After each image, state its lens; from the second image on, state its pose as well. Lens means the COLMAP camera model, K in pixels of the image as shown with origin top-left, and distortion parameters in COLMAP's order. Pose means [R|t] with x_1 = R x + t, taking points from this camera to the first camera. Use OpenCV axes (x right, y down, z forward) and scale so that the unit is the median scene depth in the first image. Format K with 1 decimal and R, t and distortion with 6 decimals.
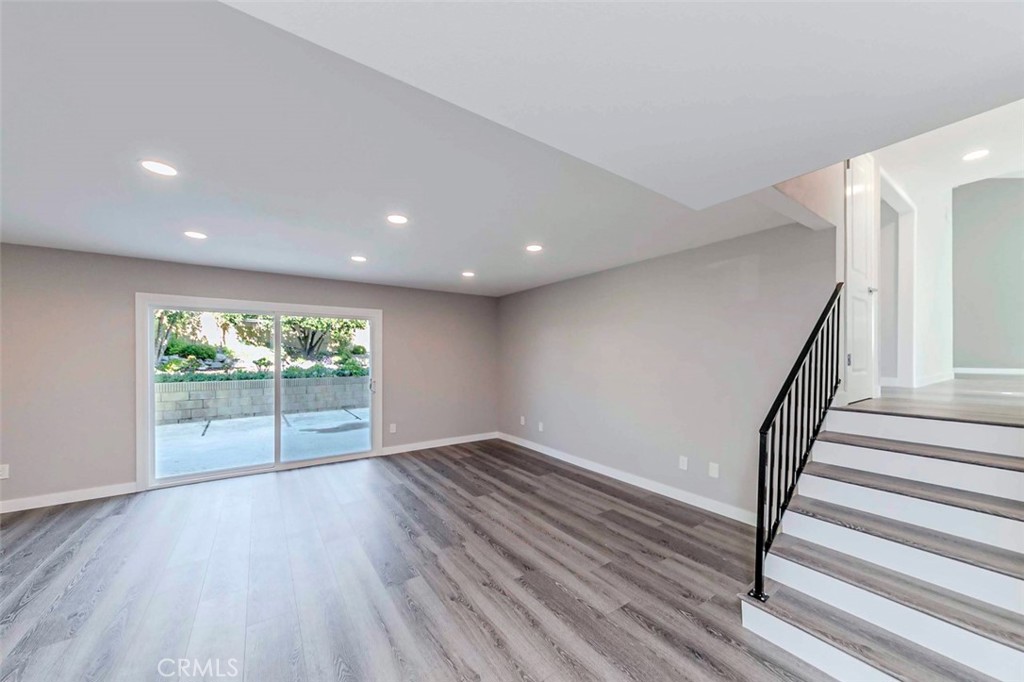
lens RADIAL K [[378.5, 0, 520.0], [0, 378.5, 355.3], [0, 0, 1]] dist [-0.000755, 0.001165]
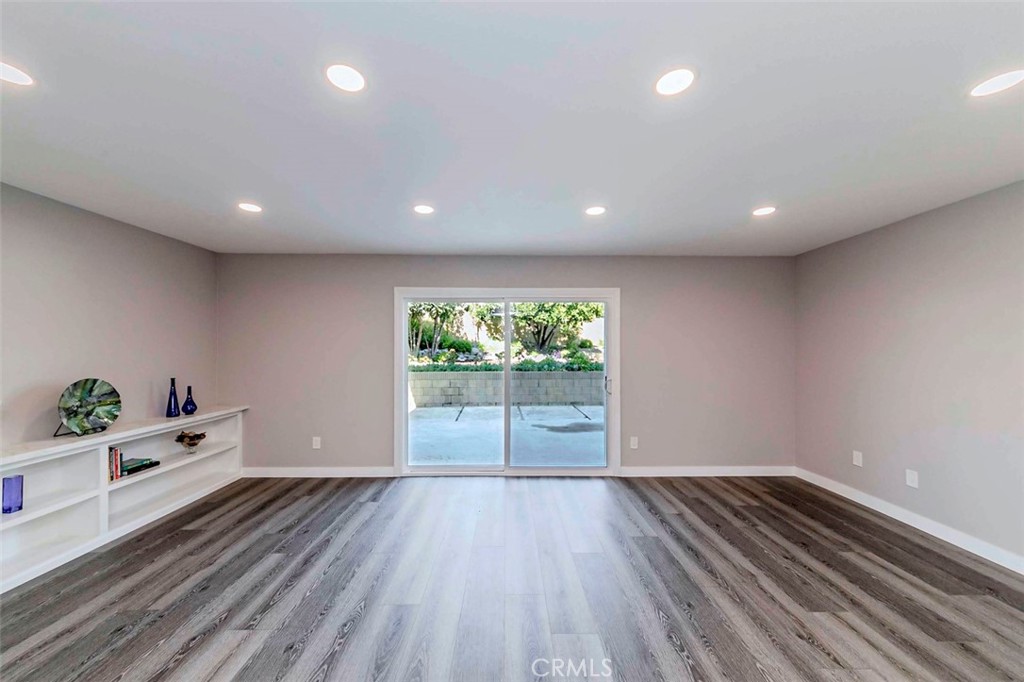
lens RADIAL K [[378.5, 0, 522.1], [0, 378.5, 341.1], [0, 0, 1]] dist [-0.000755, 0.001165]
pose [[0.845582, -0.011072, -0.533730, -0.131173], [-0.001834, 0.999719, -0.023645, 0.008429], [0.533842, 0.020972, 0.845324, 0.259529]]
